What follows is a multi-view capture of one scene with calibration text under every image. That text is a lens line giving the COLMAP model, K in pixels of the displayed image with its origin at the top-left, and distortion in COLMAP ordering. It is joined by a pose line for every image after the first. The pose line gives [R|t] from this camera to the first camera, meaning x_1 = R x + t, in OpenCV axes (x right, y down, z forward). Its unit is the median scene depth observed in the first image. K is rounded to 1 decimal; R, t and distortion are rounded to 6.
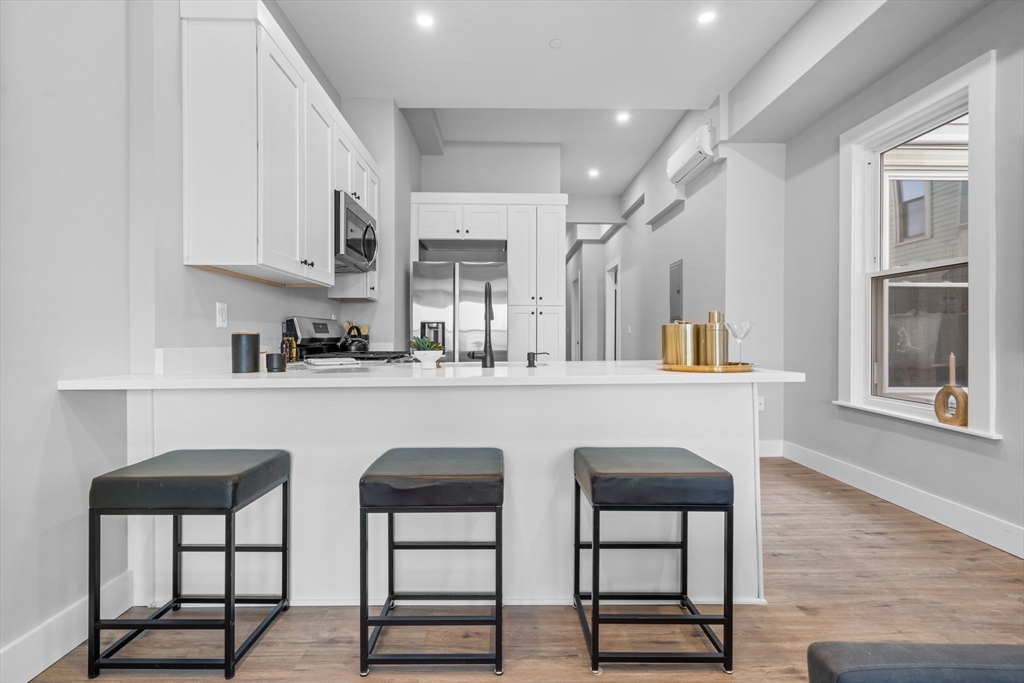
lens RADIAL K [[472.7, 0, 509.5], [0, 472.7, 341.0], [0, 0, 1]] dist [-0.003228, 0.001718]
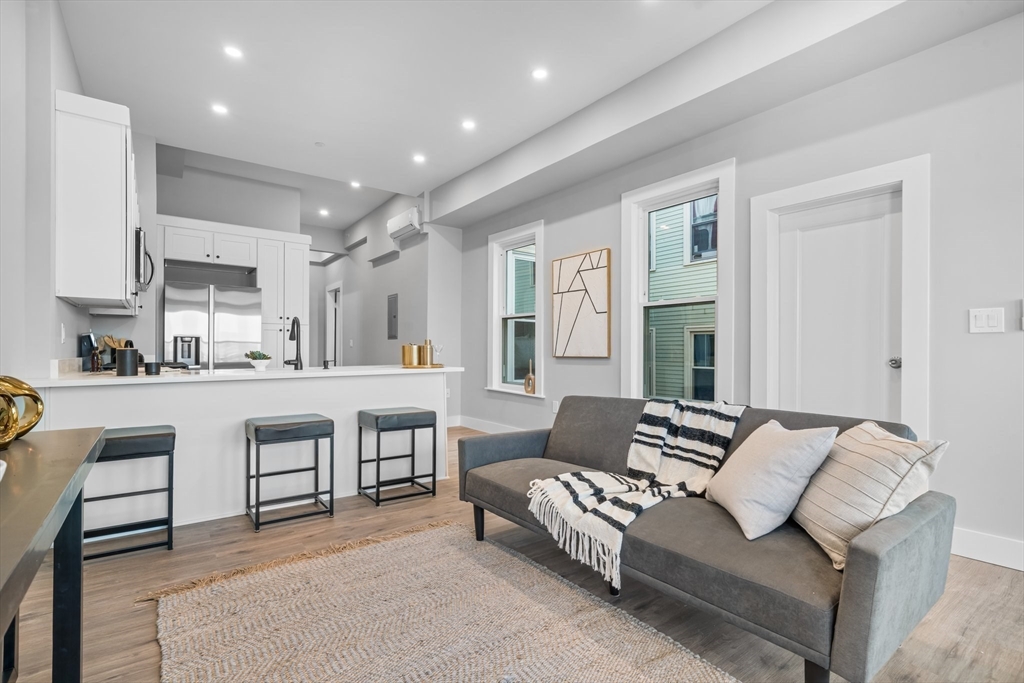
lens RADIAL K [[472.7, 0, 516.0], [0, 472.7, 347.7], [0, 0, 1]] dist [-0.003228, 0.001718]
pose [[0.808737, 0.005799, 0.588141, -0.277043], [-0.000028, 0.999952, -0.009822, -0.002764], [-0.588170, 0.007927, 0.808699, -0.534811]]
